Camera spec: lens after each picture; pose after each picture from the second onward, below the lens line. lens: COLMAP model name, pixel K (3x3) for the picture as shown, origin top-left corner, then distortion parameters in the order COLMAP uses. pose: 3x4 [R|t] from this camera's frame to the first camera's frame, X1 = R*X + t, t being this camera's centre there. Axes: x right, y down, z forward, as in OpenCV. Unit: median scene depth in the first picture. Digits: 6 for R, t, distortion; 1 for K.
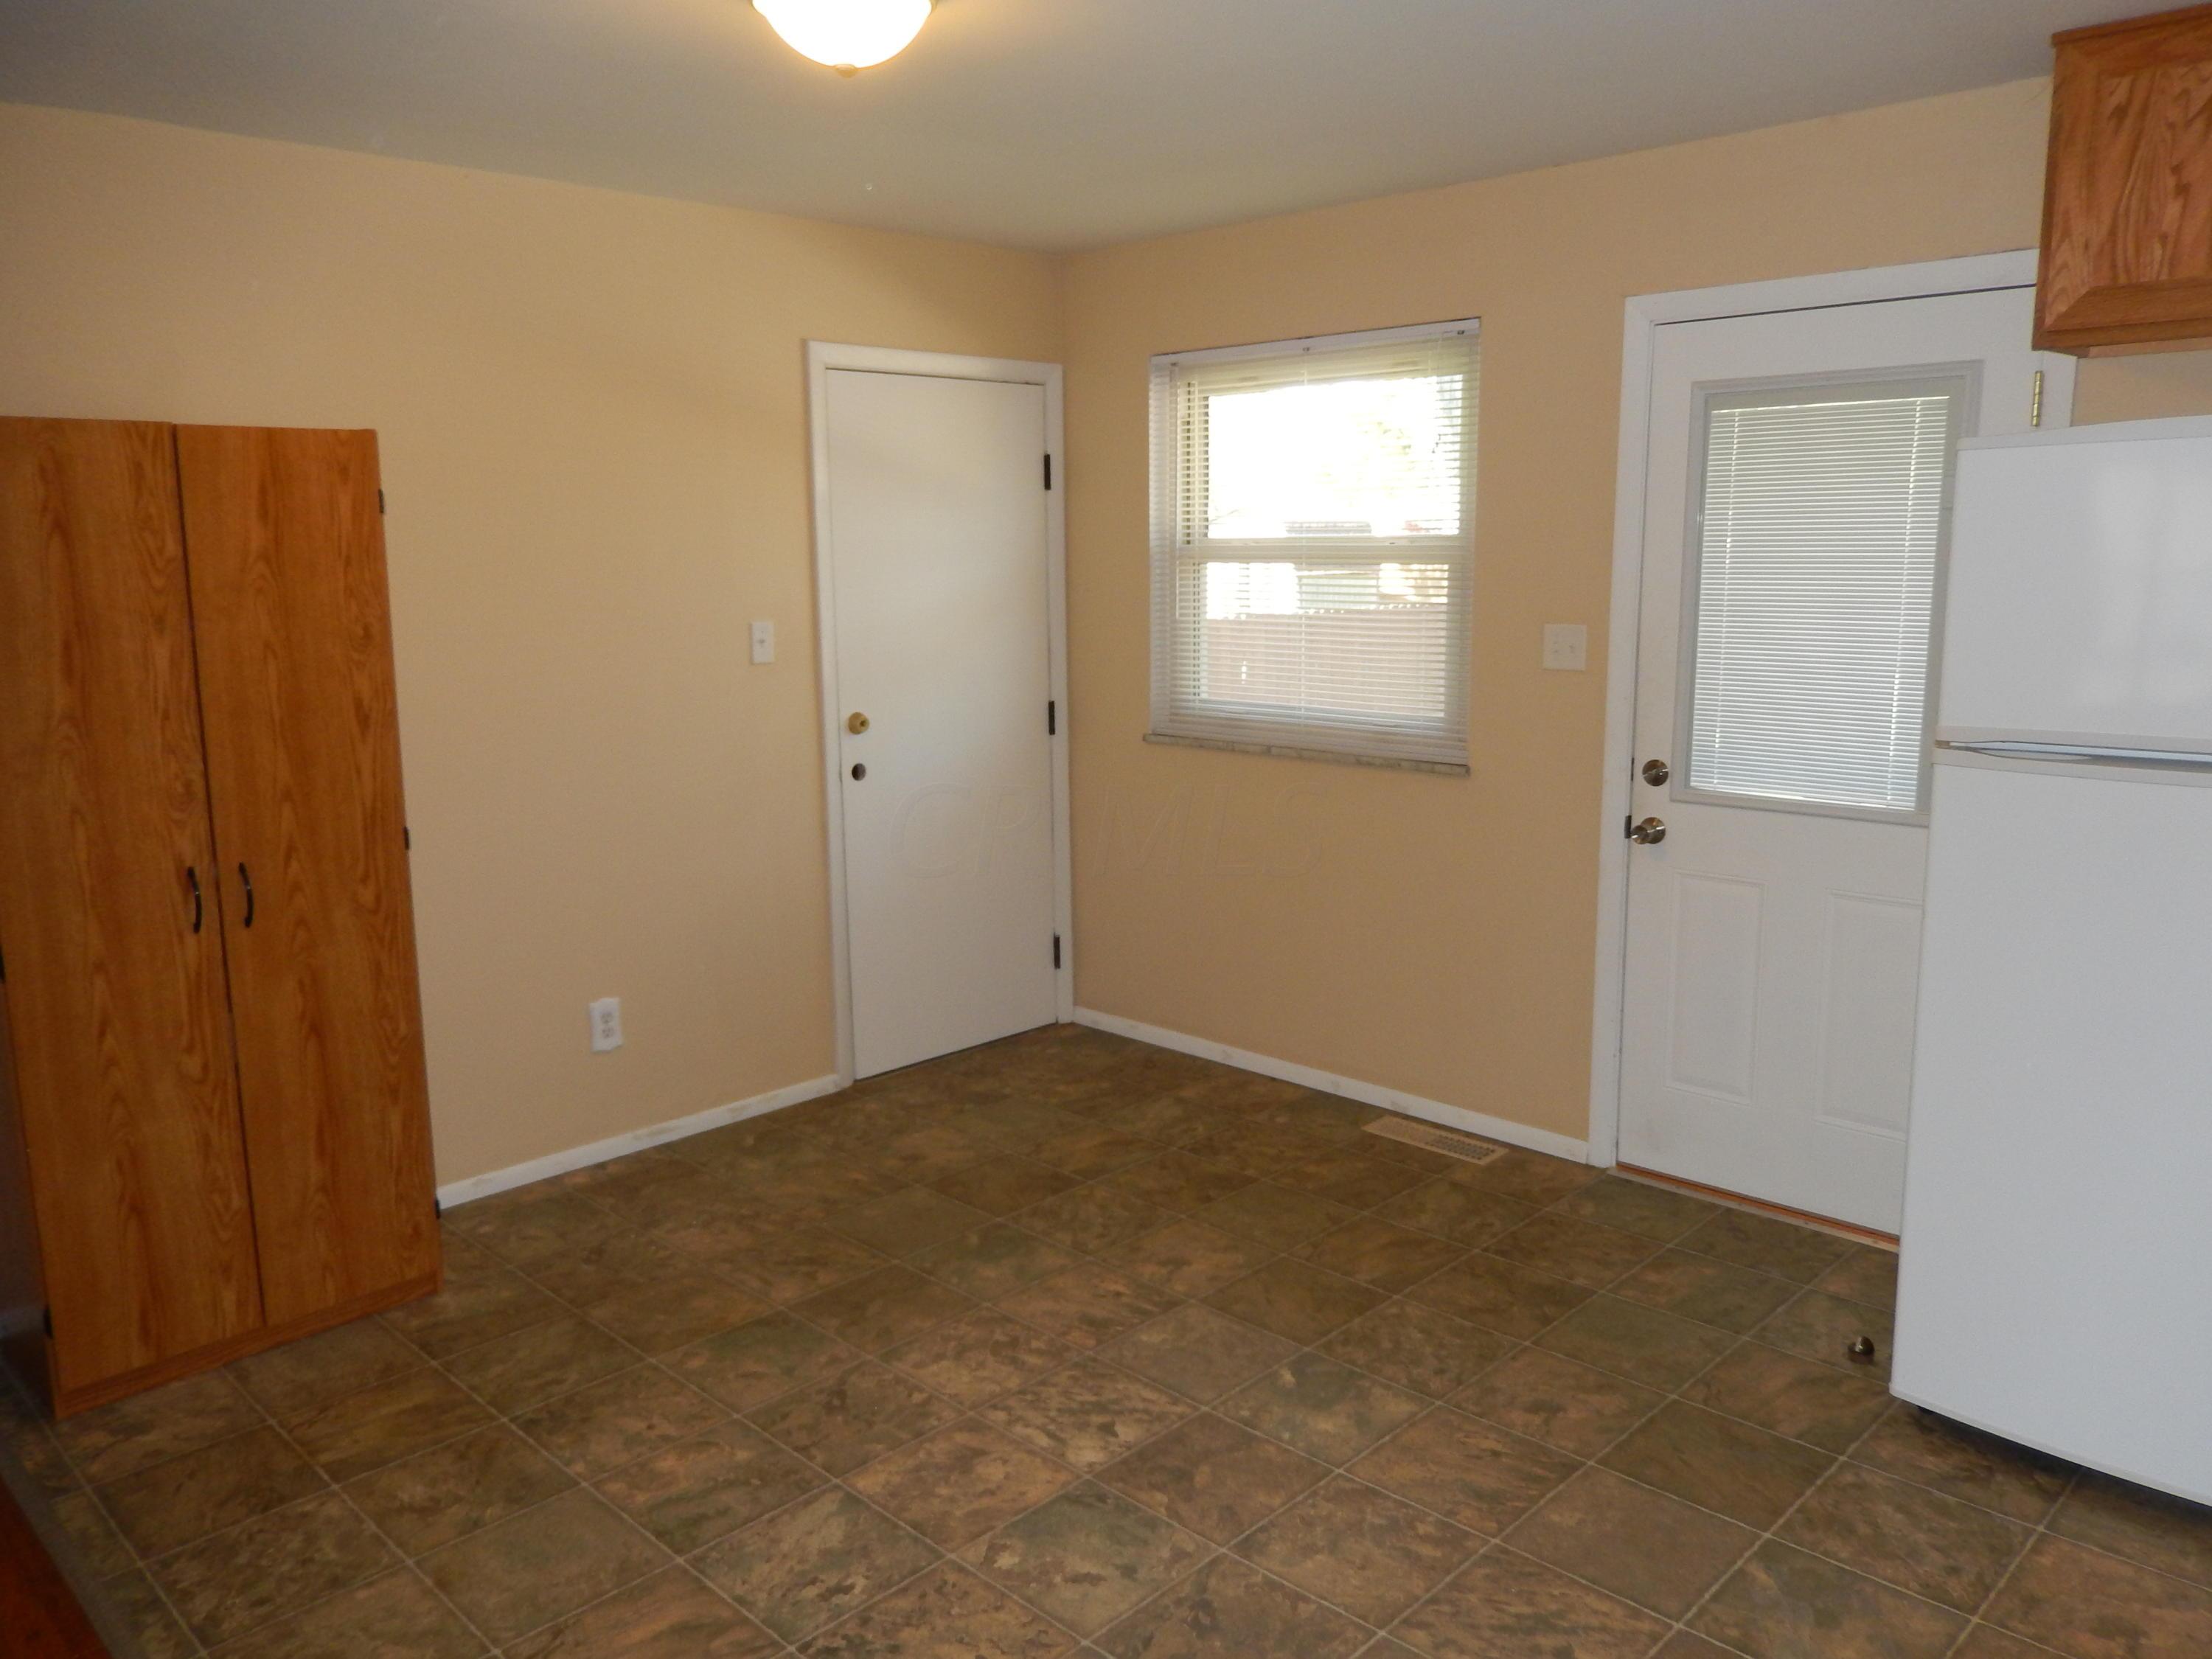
lens RADIAL K [[1636.8, 0, 1106.0], [0, 1636.8, 829.5], [0, 0, 1]] dist [0.001363, -0.004623]
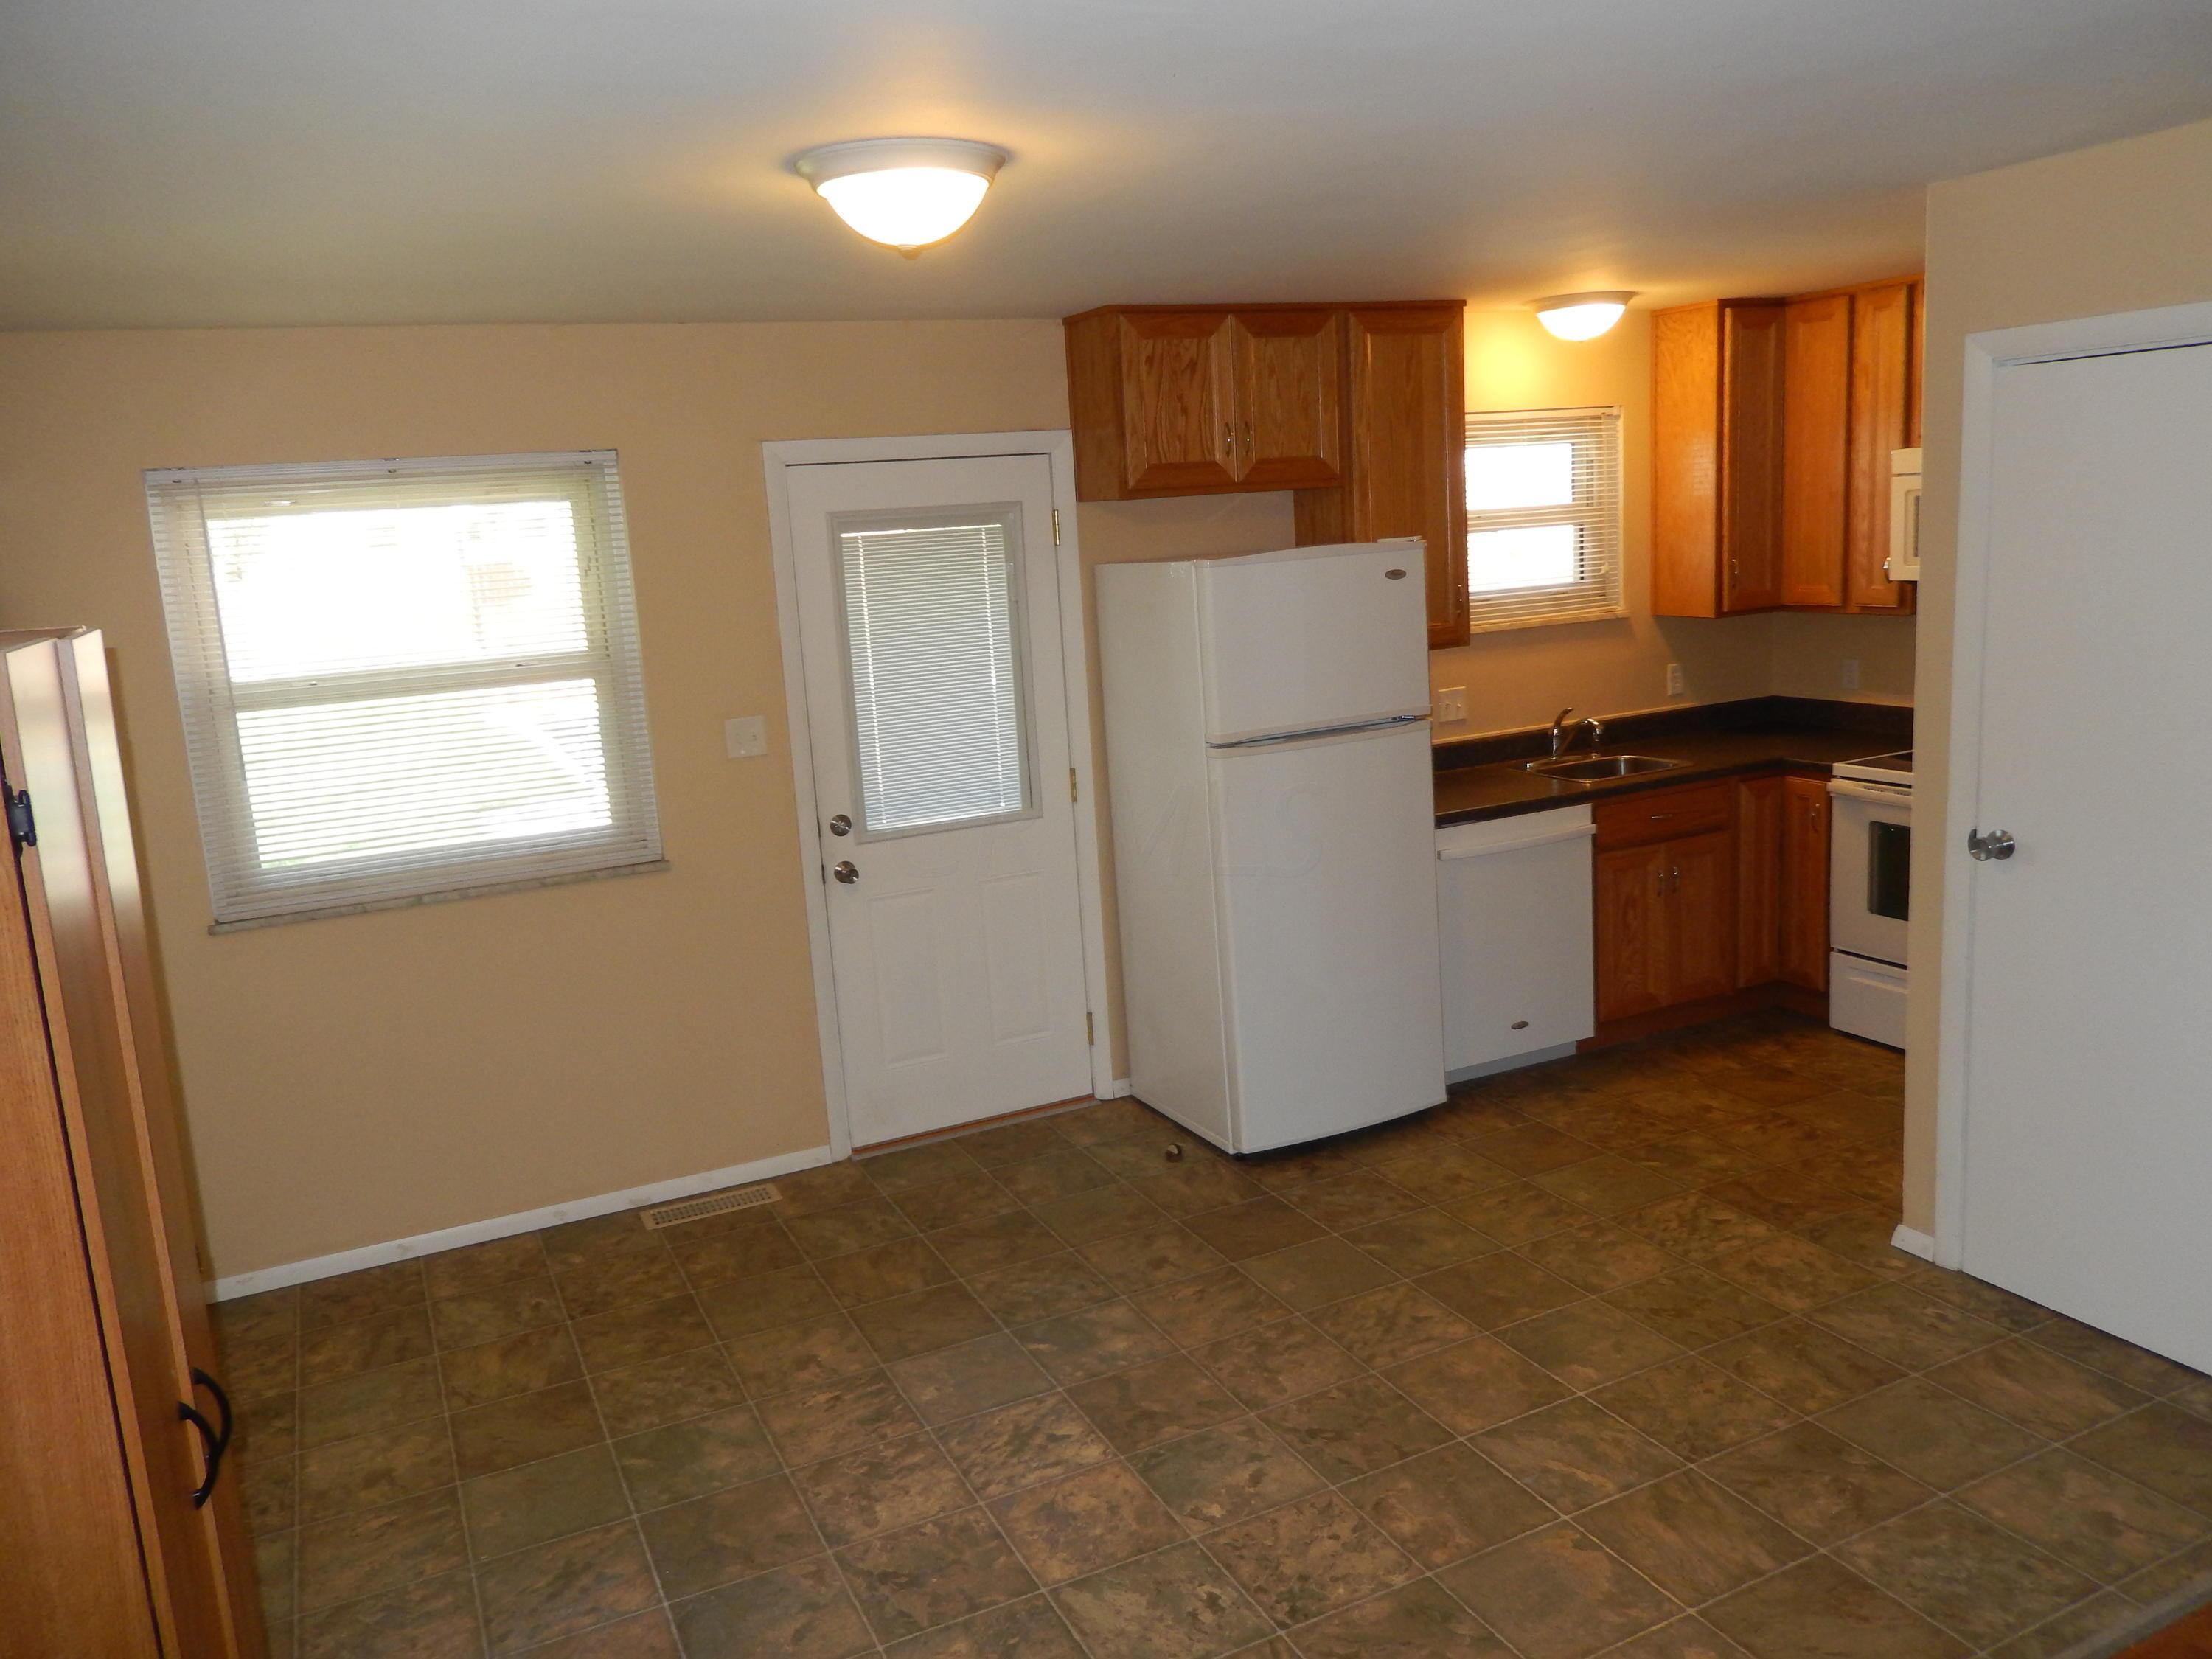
lens RADIAL K [[1636.8, 0, 1106.0], [0, 1636.8, 829.5], [0, 0, 1]] dist [0.001363, -0.004623]
pose [[0.346334, -0.183586, 0.919972, -0.786651], [0.221927, 0.968862, 0.109796, -0.132724], [-0.911483, 0.166140, 0.376293, 0.385973]]
